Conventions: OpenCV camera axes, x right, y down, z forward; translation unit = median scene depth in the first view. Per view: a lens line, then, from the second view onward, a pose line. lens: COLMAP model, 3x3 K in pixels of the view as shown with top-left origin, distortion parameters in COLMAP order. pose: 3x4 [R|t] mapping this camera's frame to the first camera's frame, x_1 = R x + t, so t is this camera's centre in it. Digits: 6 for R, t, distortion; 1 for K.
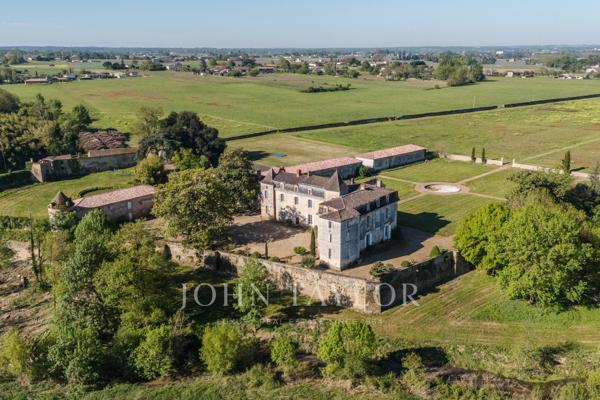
lens RADIAL K [[519.4, 0, 300.0], [0, 519.4, 200.0], [0, 0, 1]] dist [0.119710, -0.173964]
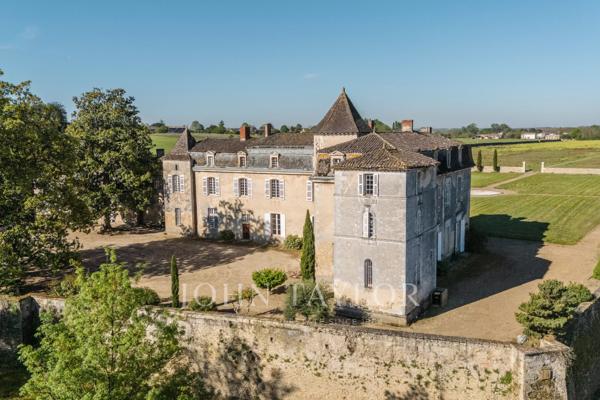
lens RADIAL K [[519.4, 0, 300.0], [0, 519.4, 200.0], [0, 0, 1]] dist [0.119710, -0.173964]
pose [[0.986483, -0.024949, 0.161955, -0.032374], [0.049151, 0.987885, -0.147201, 0.084621], [-0.156321, 0.153172, 0.975757, 0.549728]]
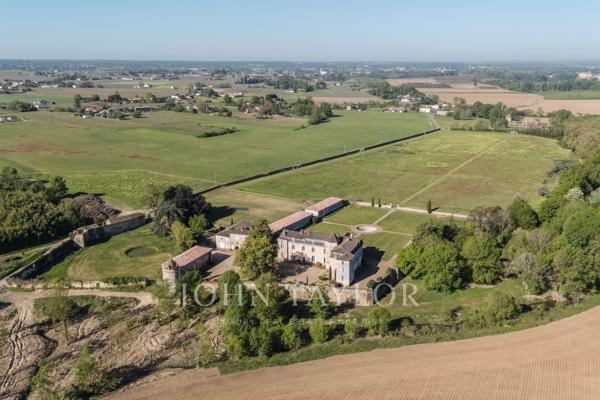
lens RADIAL K [[519.4, 0, 300.0], [0, 519.4, 200.0], [0, 0, 1]] dist [0.119710, -0.173964]
pose [[0.950493, -0.070289, 0.302691, -0.529874], [0.076818, 0.996998, -0.009703, -0.142991], [-0.301100, 0.032475, 0.953039, -0.635860]]
